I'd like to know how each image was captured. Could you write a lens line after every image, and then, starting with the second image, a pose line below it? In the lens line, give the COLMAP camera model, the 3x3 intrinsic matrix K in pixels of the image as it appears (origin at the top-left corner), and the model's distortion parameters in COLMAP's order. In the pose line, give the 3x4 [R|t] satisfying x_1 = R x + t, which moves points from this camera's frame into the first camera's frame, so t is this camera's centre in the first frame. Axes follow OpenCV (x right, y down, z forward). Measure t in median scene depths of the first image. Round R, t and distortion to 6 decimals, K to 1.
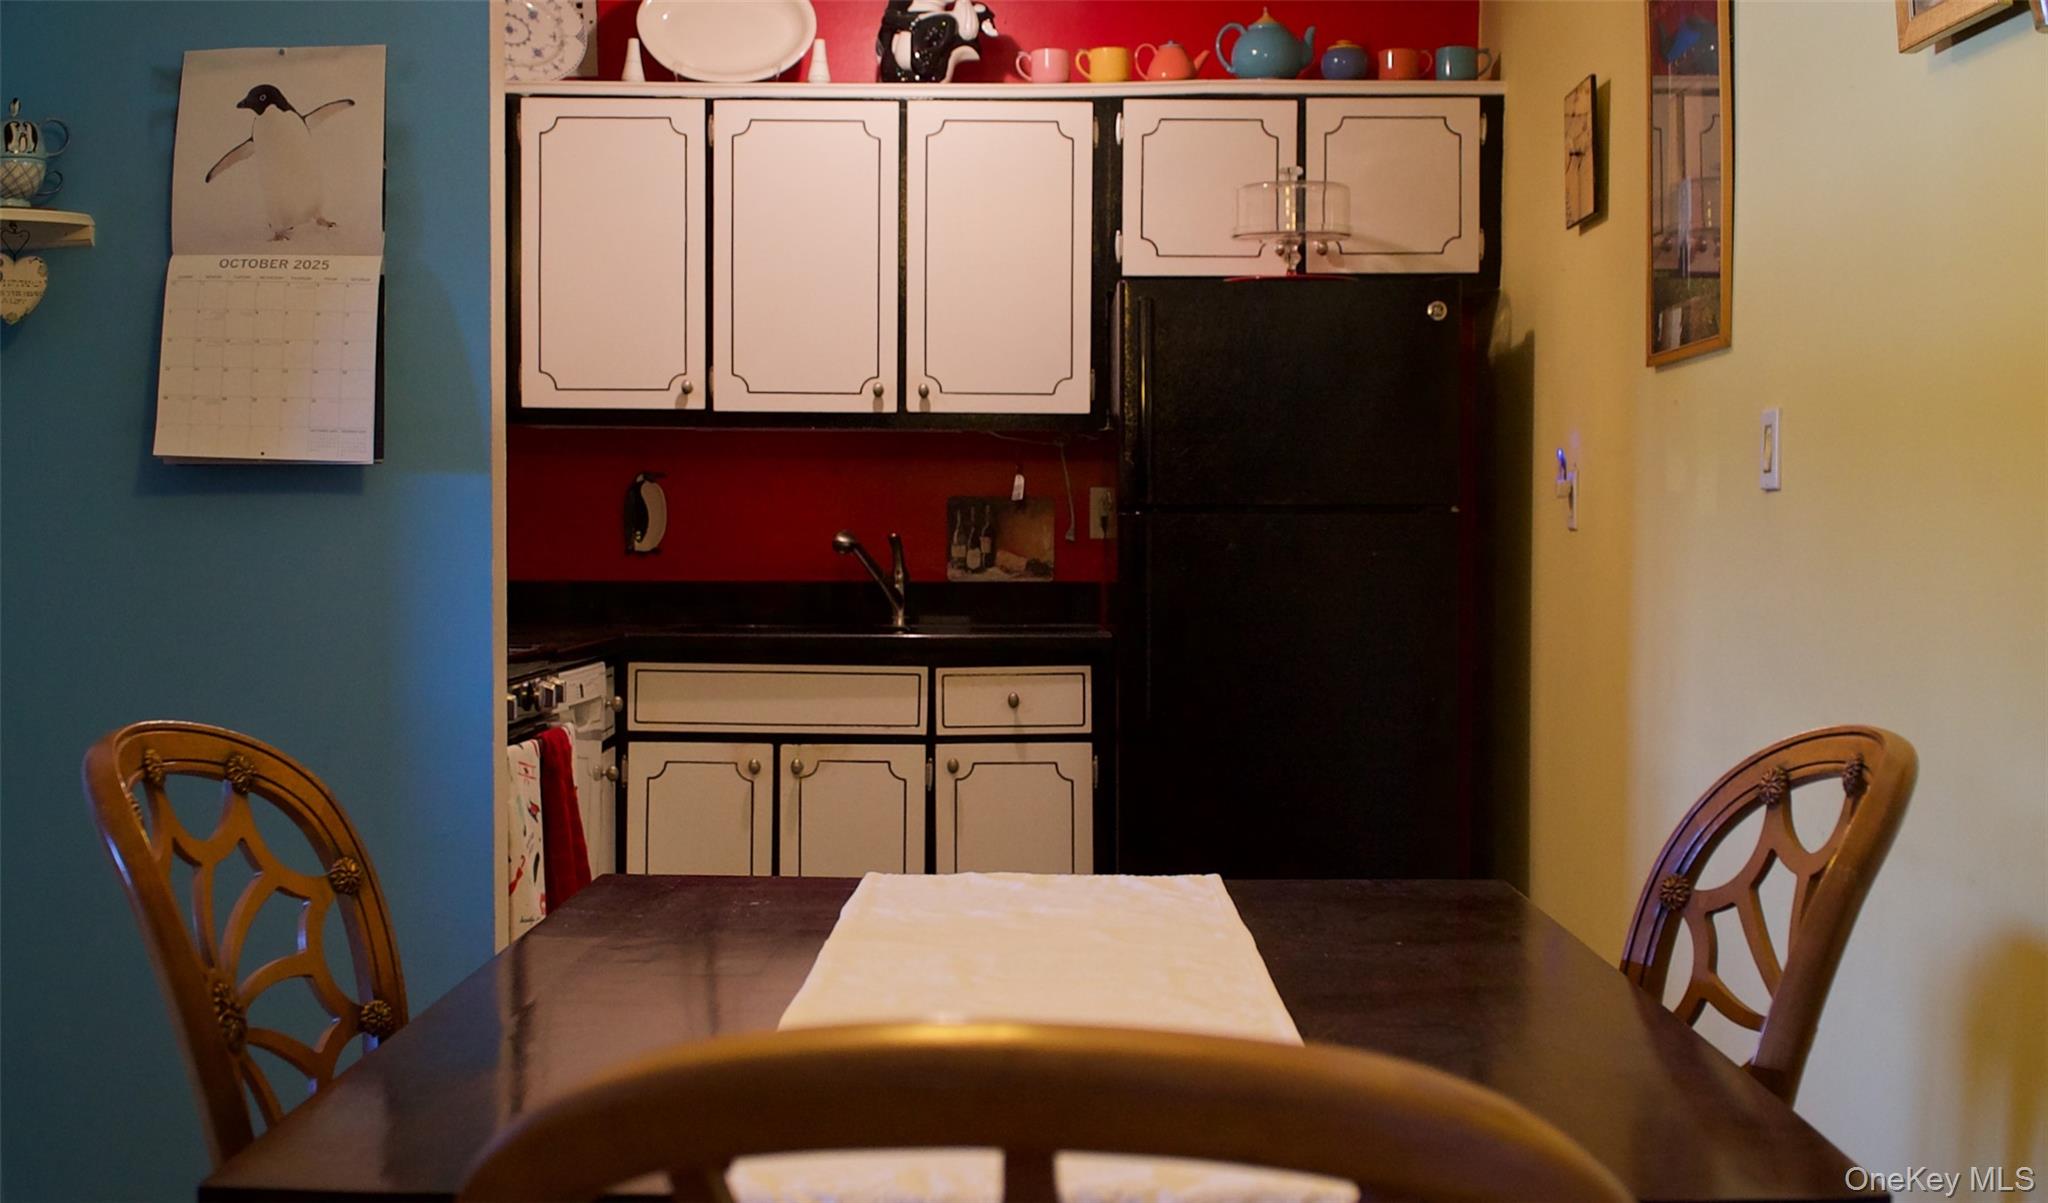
lens RADIAL K [[2632.2, 0, 1024.0], [0, 2632.2, 601.5], [0, 0, 1]] dist [0.000574, -0.041644]
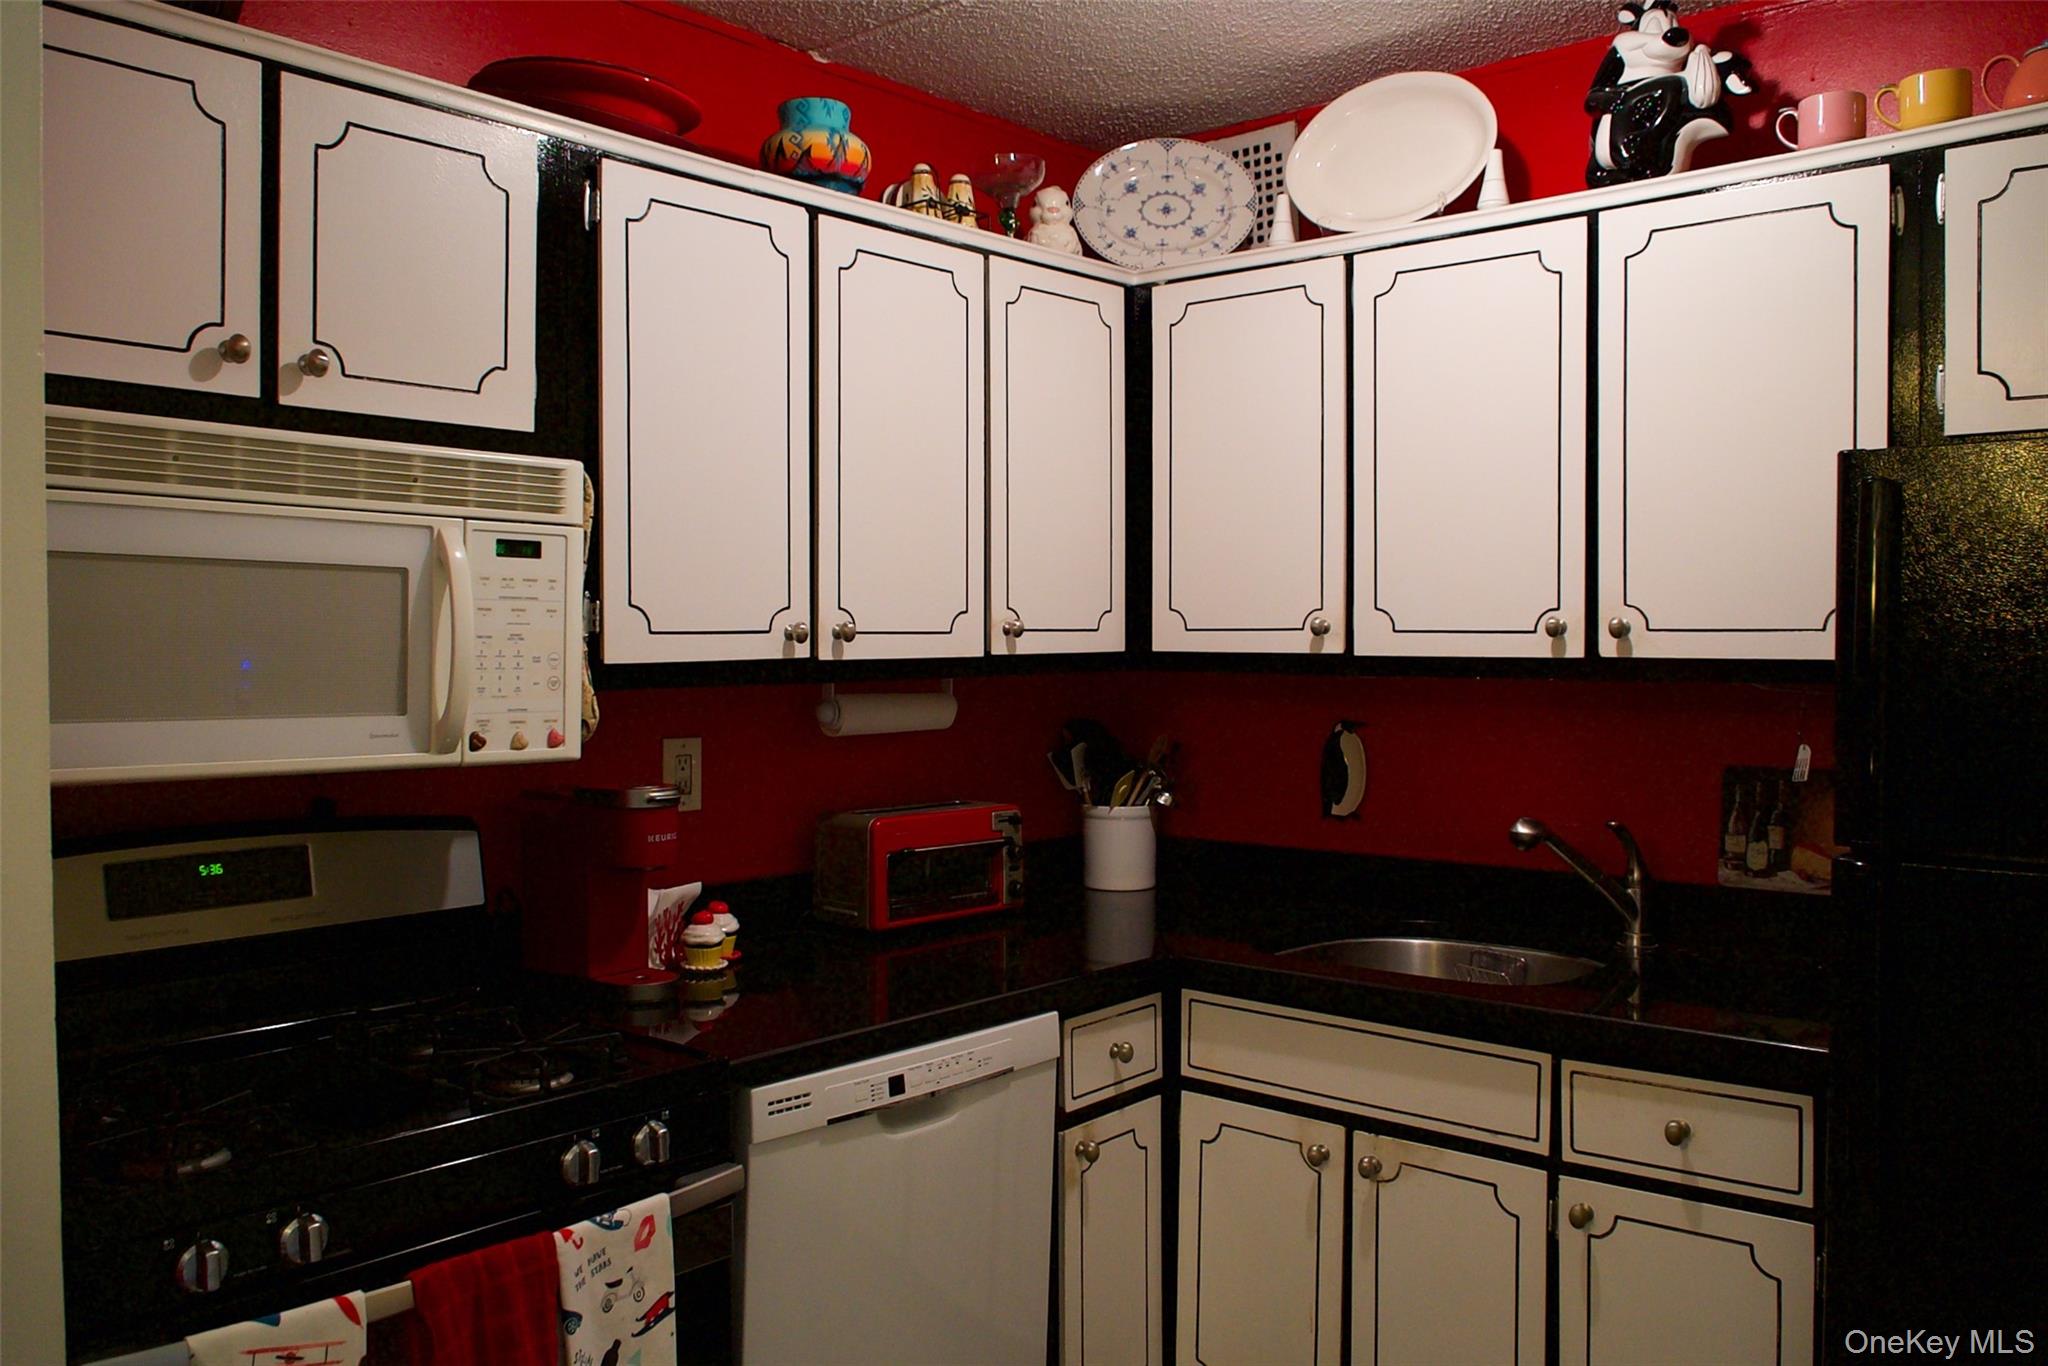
lens RADIAL K [[1674.2, 0, 1015.0], [0, 1674.2, 677.4], [0, 0, 1]] dist [0.014078, -0.036806]
pose [[0.755747, 0.010060, -0.654787, 0.129791], [-0.010527, 0.999939, 0.003213, -0.066530], [0.654779, 0.004465, 0.755807, 0.562025]]
